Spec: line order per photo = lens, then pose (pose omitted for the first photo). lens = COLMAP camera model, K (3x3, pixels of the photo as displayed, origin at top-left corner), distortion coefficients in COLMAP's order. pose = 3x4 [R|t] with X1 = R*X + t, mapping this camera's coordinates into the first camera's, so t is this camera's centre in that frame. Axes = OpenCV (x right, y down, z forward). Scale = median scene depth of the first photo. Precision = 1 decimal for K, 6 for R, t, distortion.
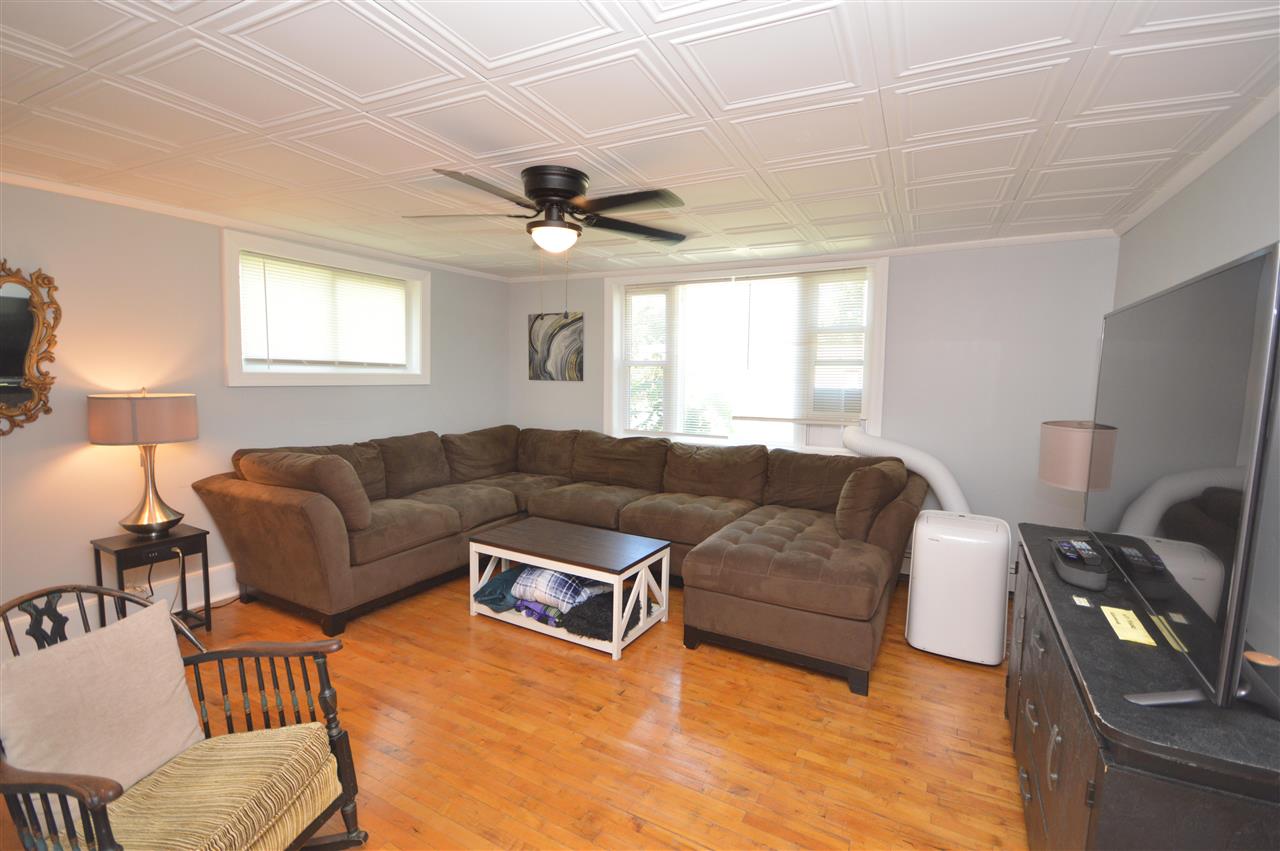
lens RADIAL K [[566.5, 0, 641.4], [0, 566.5, 419.4], [0, 0, 1]] dist [-0.009877, -0.003196]
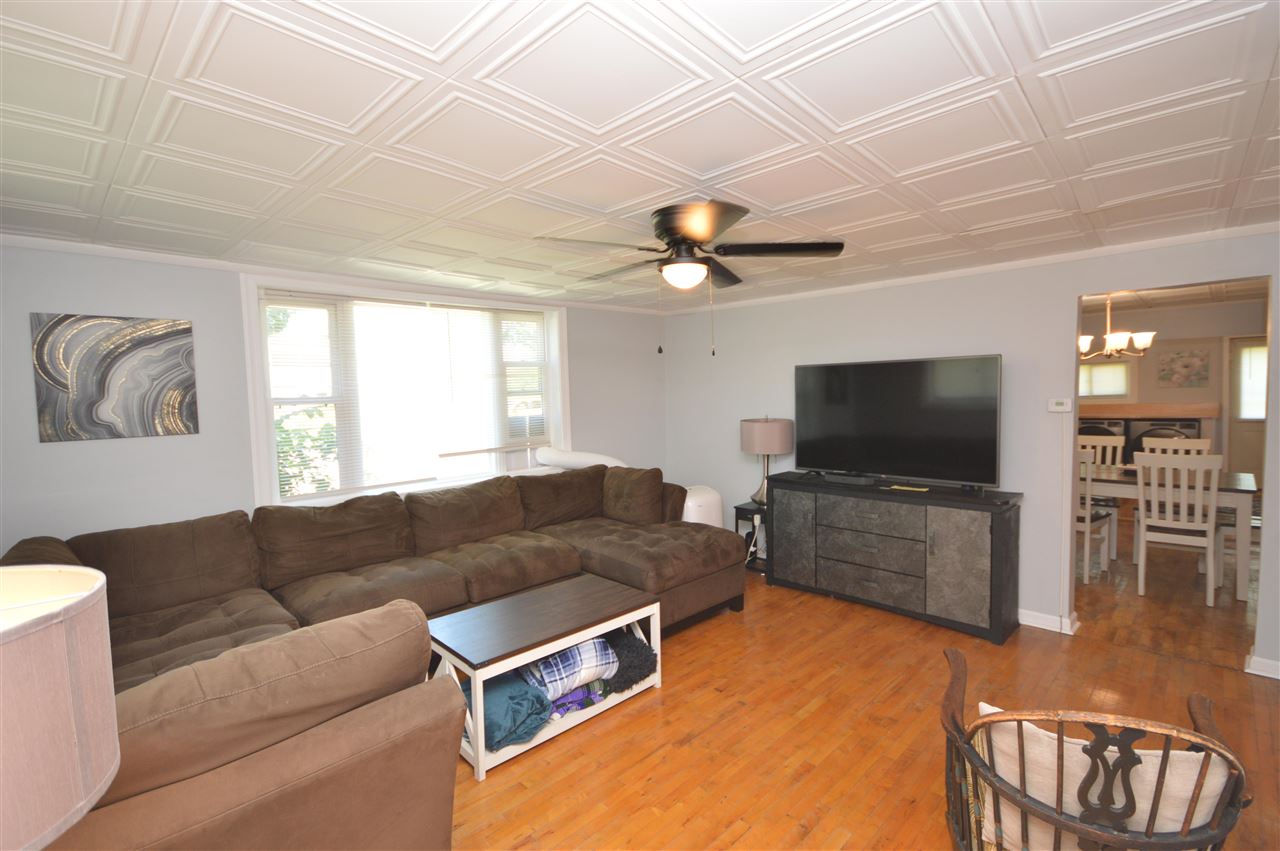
lens RADIAL K [[566.5, 0, 640.9], [0, 566.5, 417.8], [0, 0, 1]] dist [-0.009877, -0.003196]
pose [[0.297090, -0.062050, 0.952831, -0.604800], [0.117181, 0.992713, 0.028111, -0.051765], [-0.947632, 0.103302, 0.302196, 0.413436]]
